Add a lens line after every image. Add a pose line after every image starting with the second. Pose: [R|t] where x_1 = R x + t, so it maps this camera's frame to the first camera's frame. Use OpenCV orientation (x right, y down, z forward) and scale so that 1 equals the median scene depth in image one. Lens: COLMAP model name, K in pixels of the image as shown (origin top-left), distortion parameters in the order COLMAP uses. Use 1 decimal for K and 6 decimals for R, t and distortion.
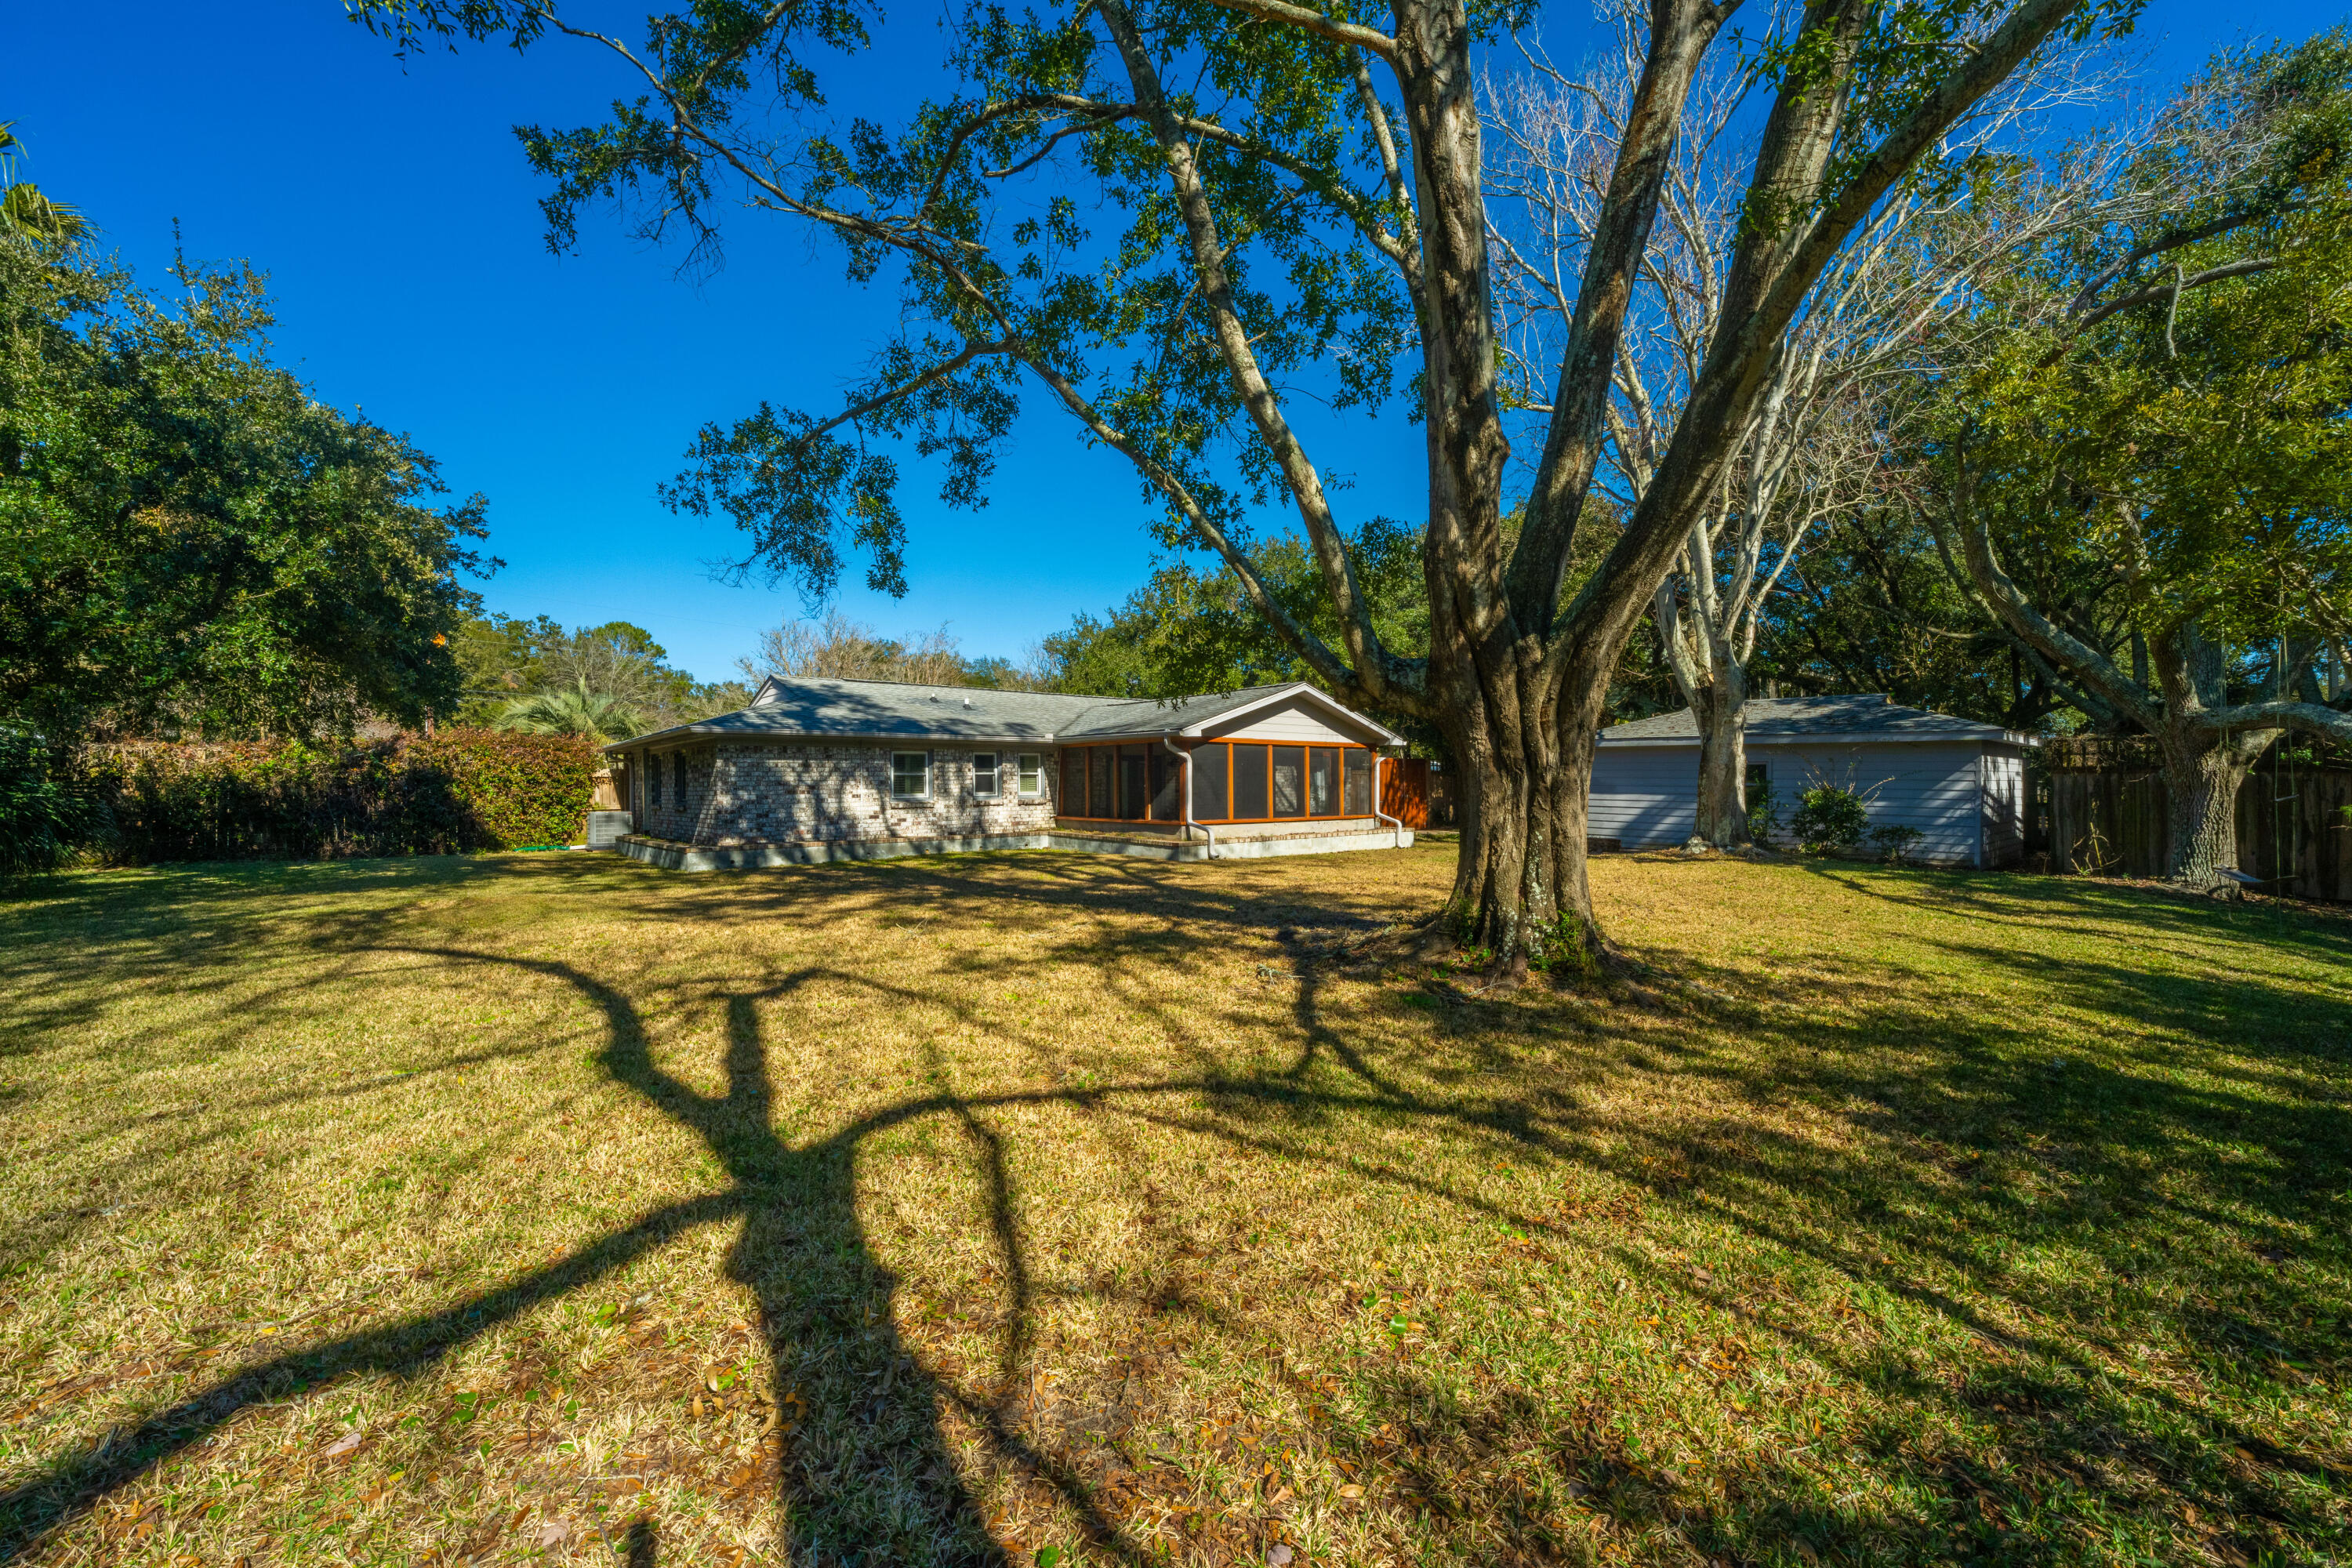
lens RADIAL K [[933.5, 0, 1182.9], [0, 933.5, 772.0], [0, 0, 1]] dist [-0.002067, -0.000335]
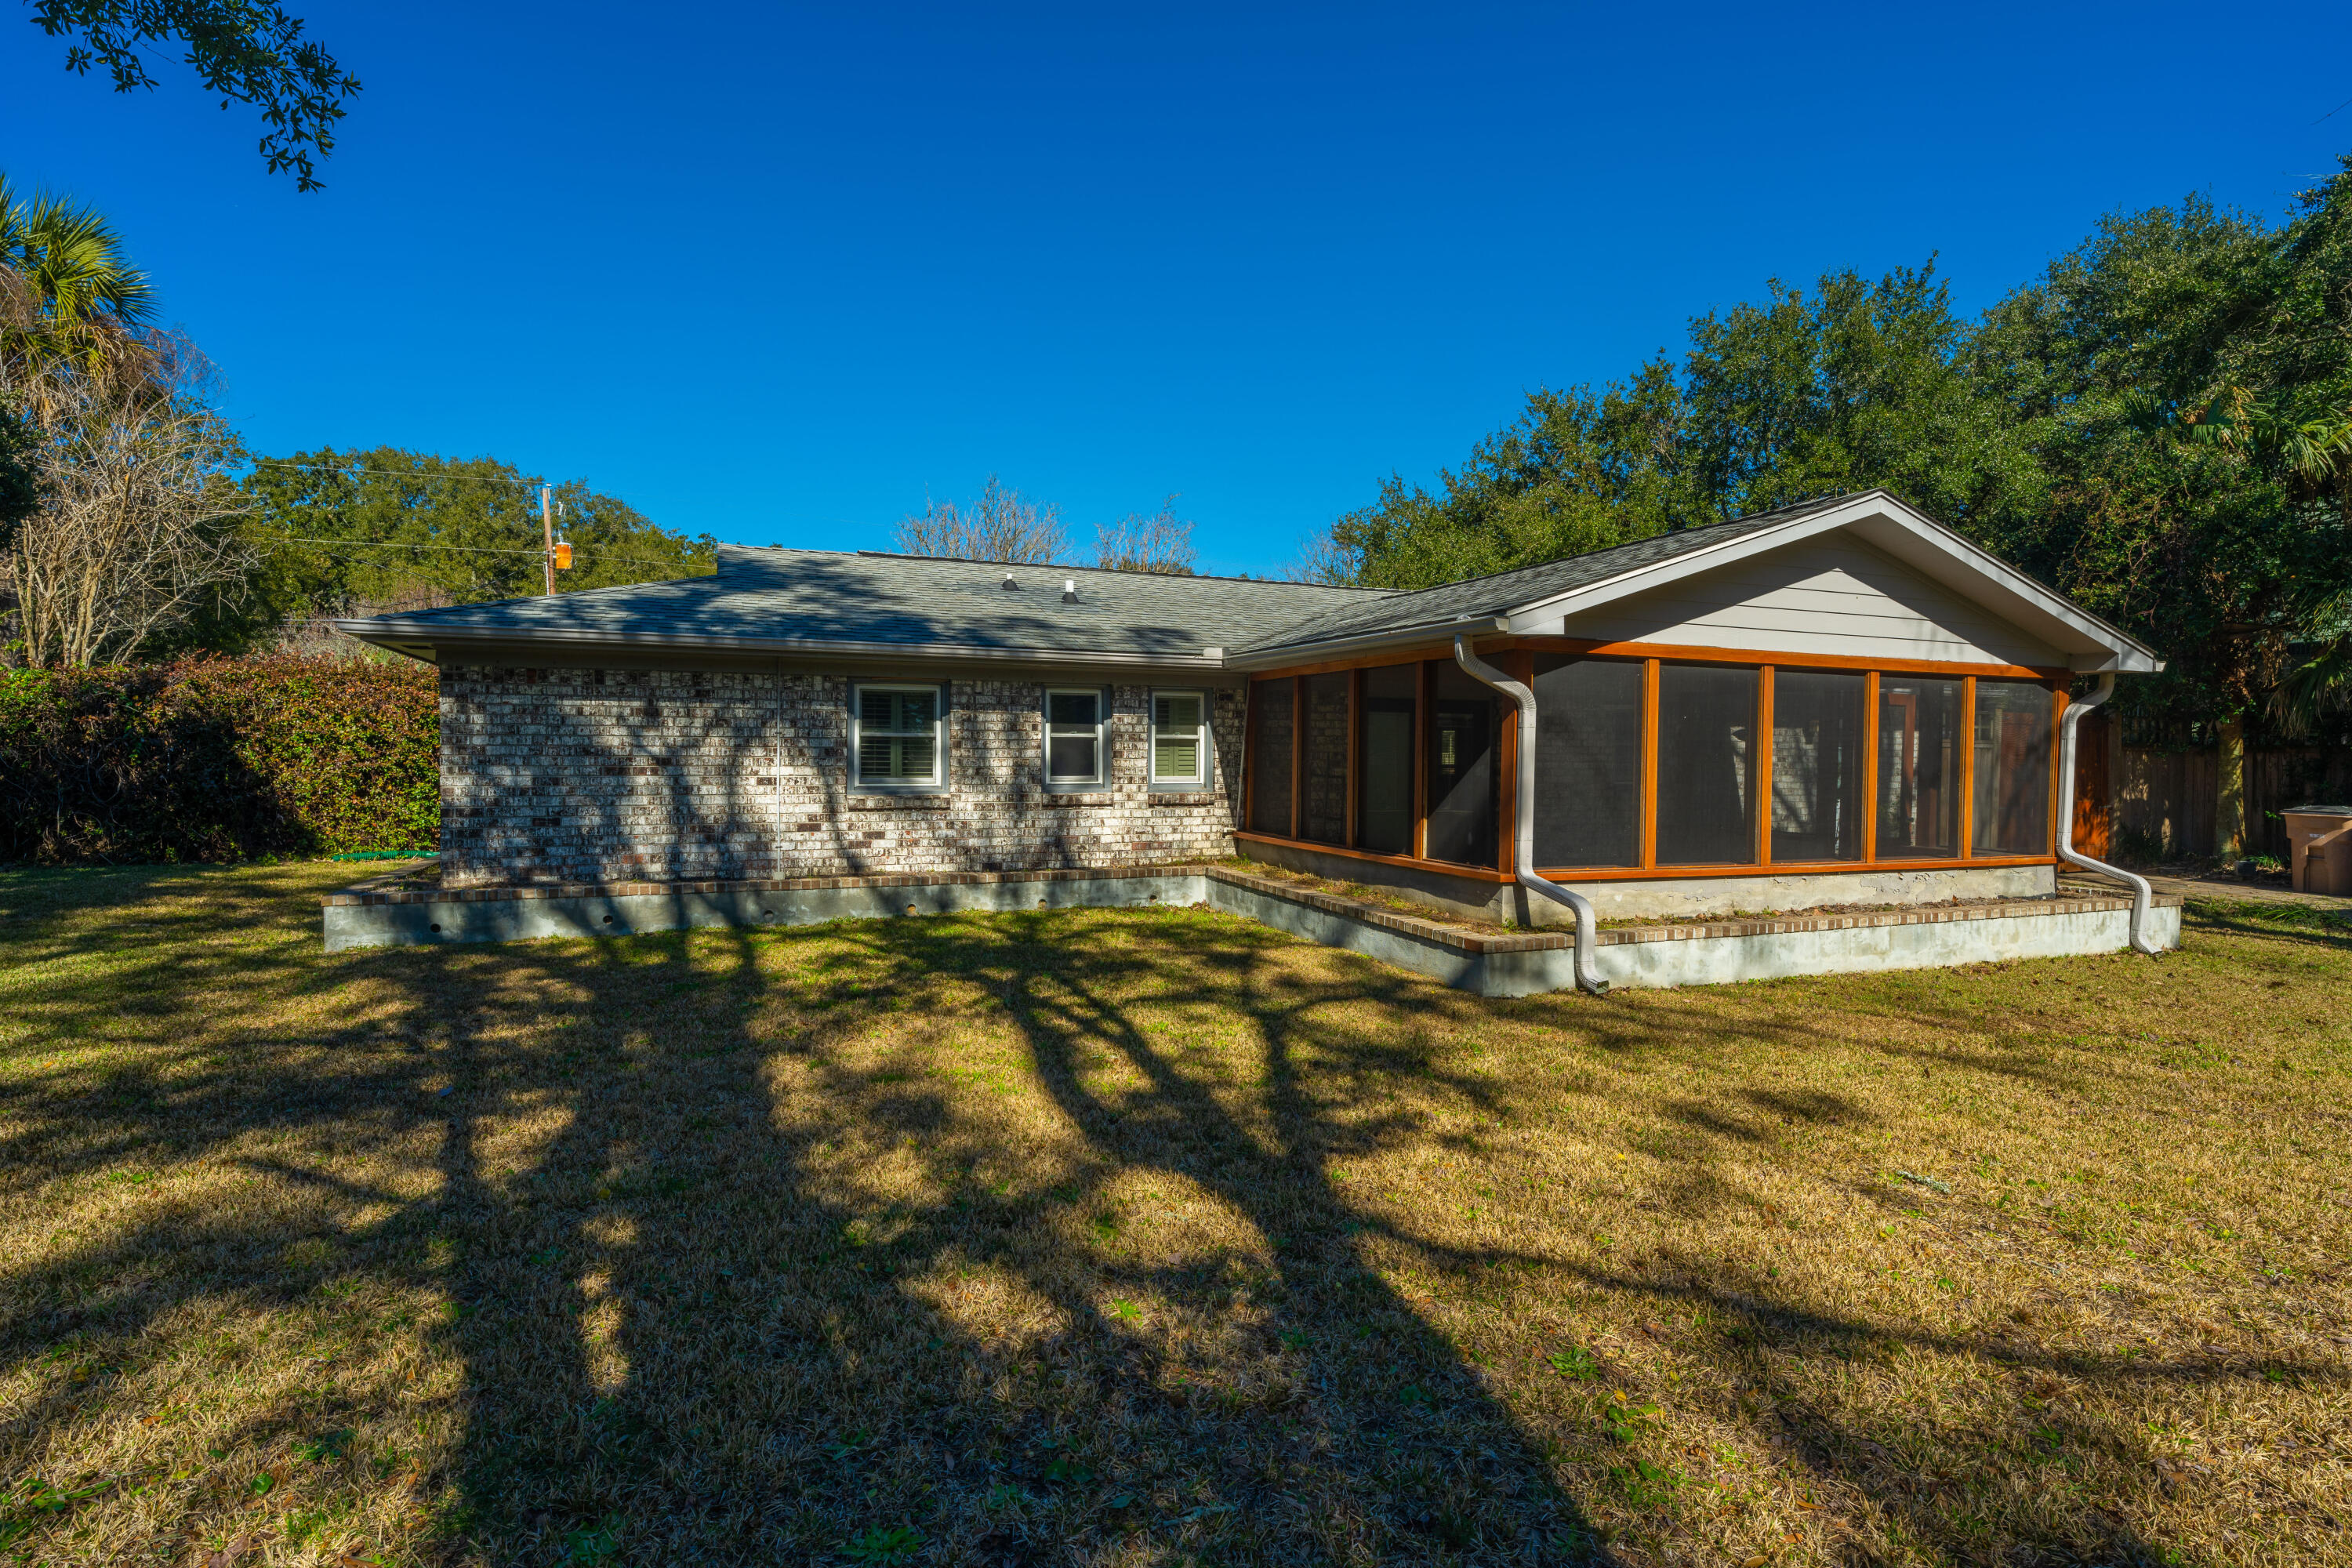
lens RADIAL K [[1189.6, 0, 1176.0], [0, 1189.6, 784.0], [0, 0, 1]] dist [-0.000255, 0.000795]
pose [[0.947116, 0.023900, -0.320001, 0.023541], [-0.011575, 0.999118, 0.040362, 0.001337], [0.320683, -0.034524, 0.946557, 0.486128]]
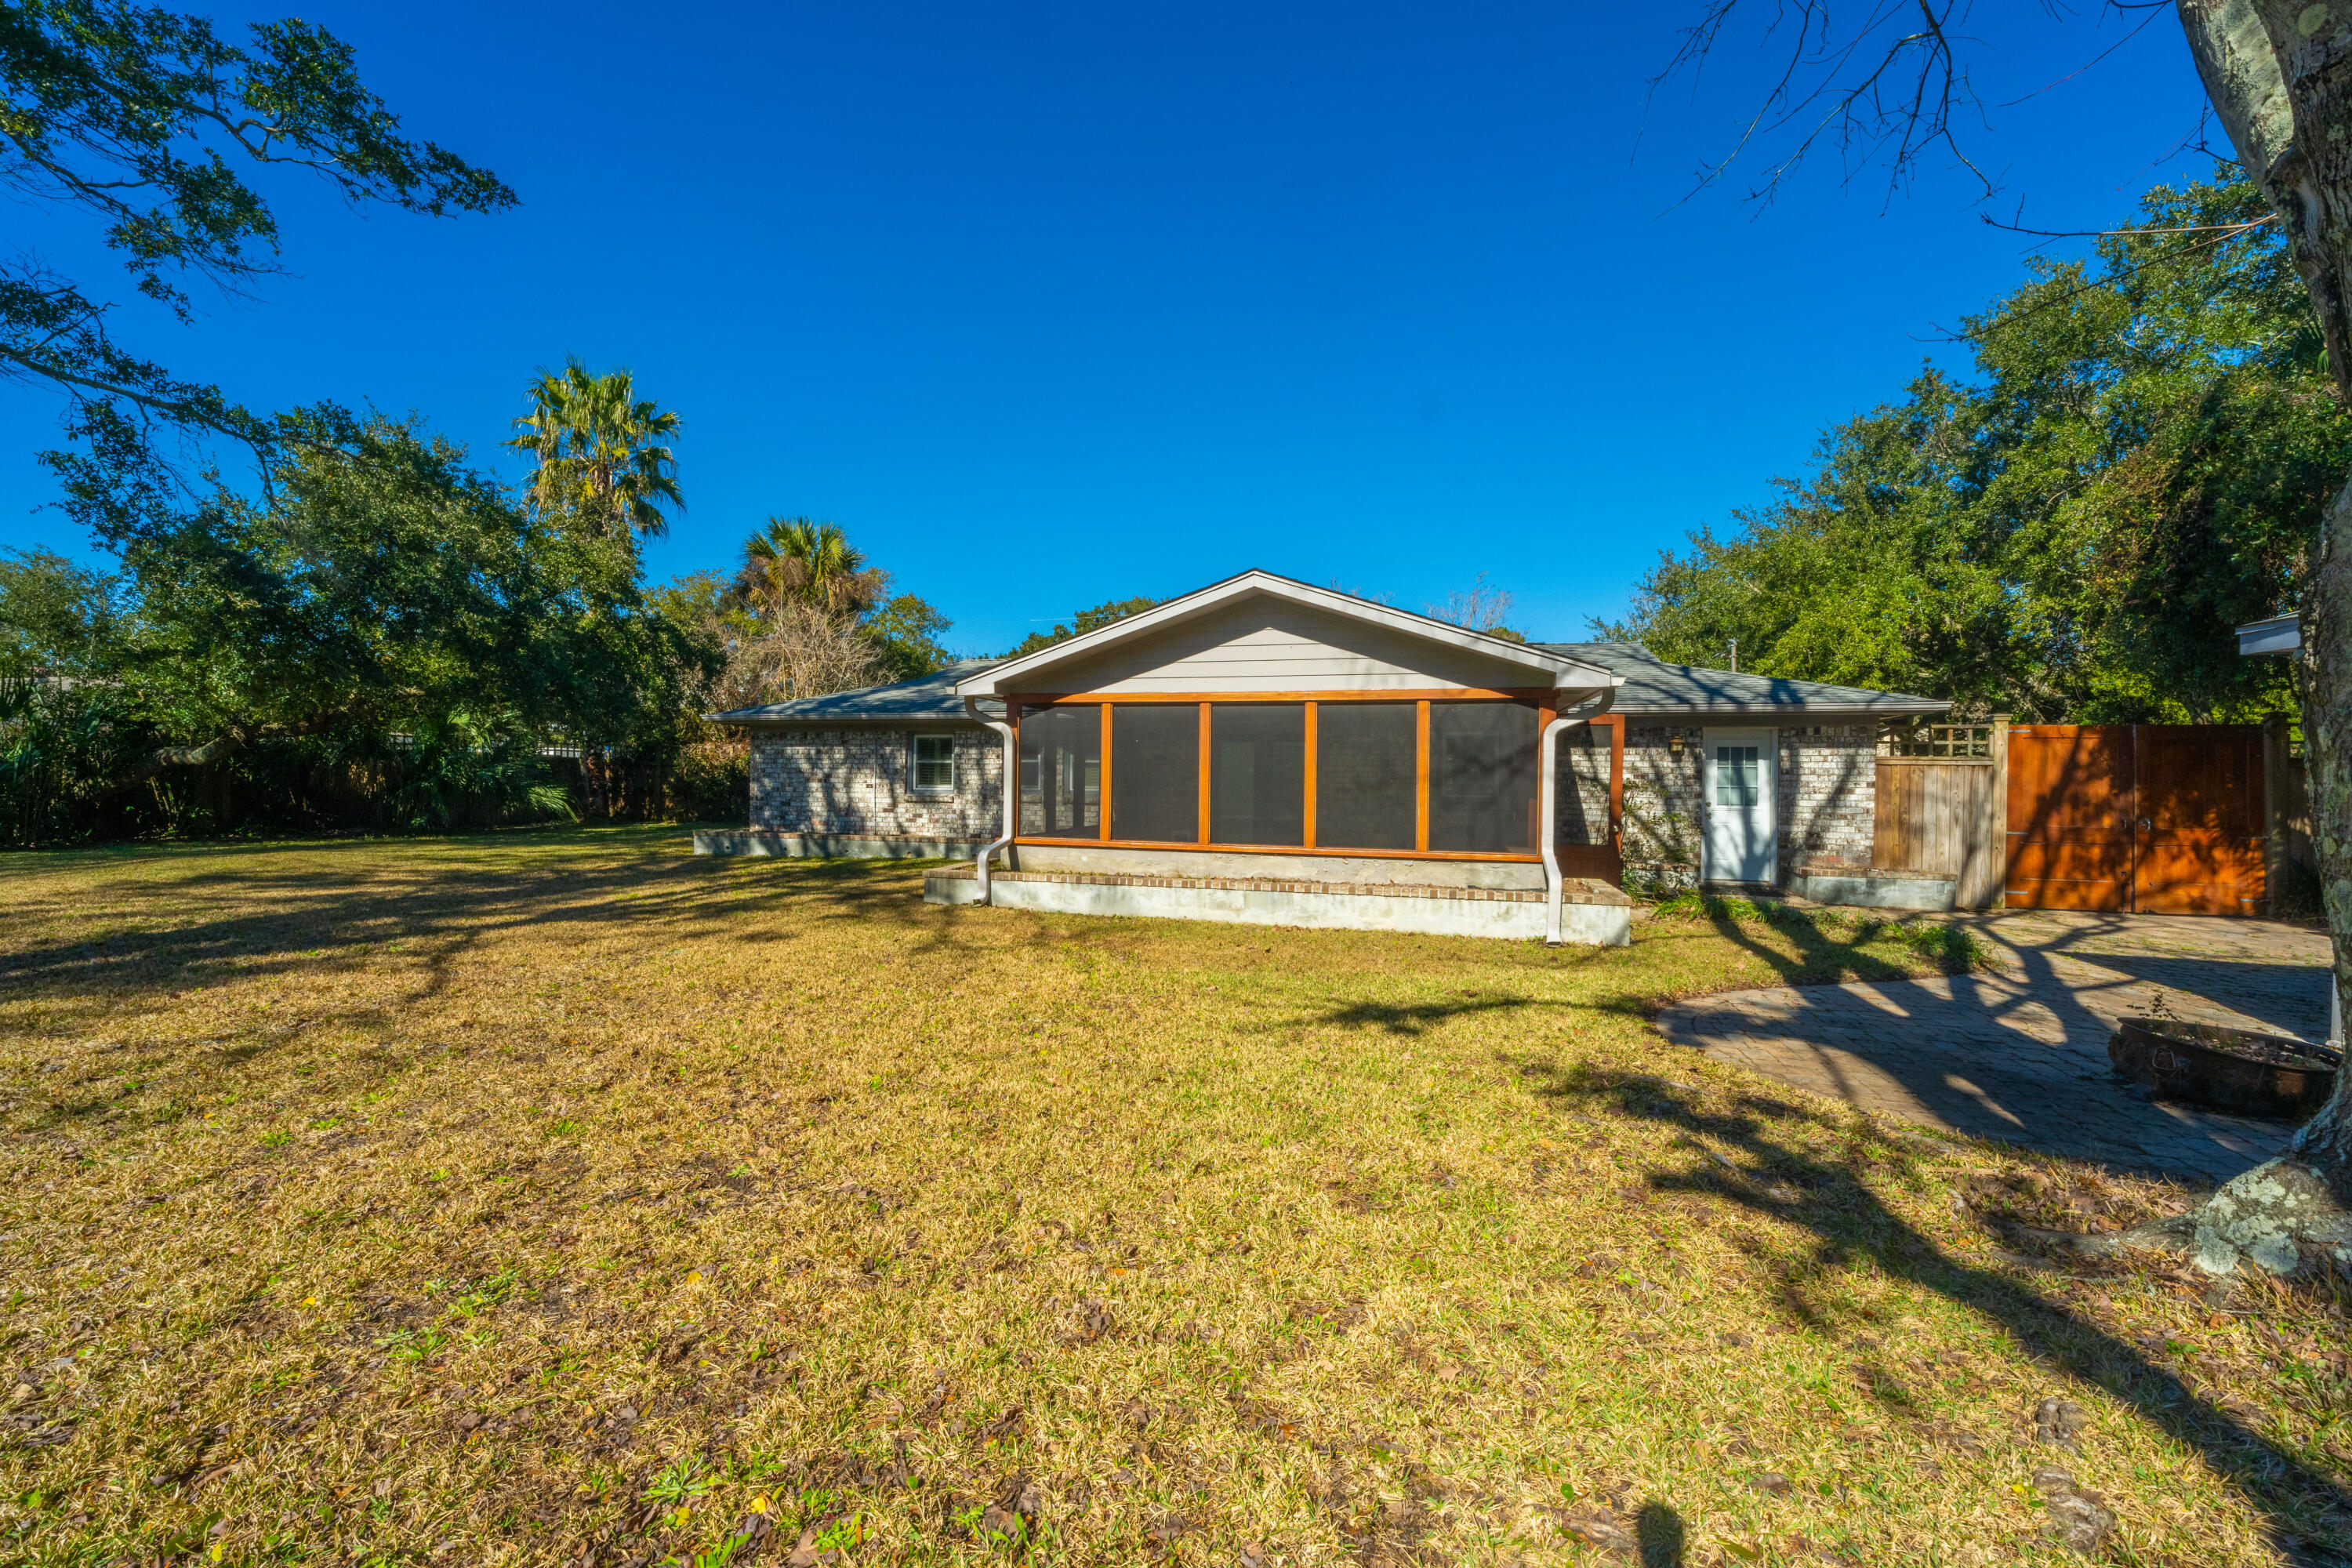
lens RADIAL K [[934.9, 0, 1164.3], [0, 934.9, 786.3], [0, 0, 1]] dist [-0.000302, -0.000009]
pose [[0.550605, 0.016542, -0.834602, 0.527002], [-0.003343, 0.999839, 0.017612, 0.008278], [0.834759, -0.006907, 0.550572, 0.704869]]
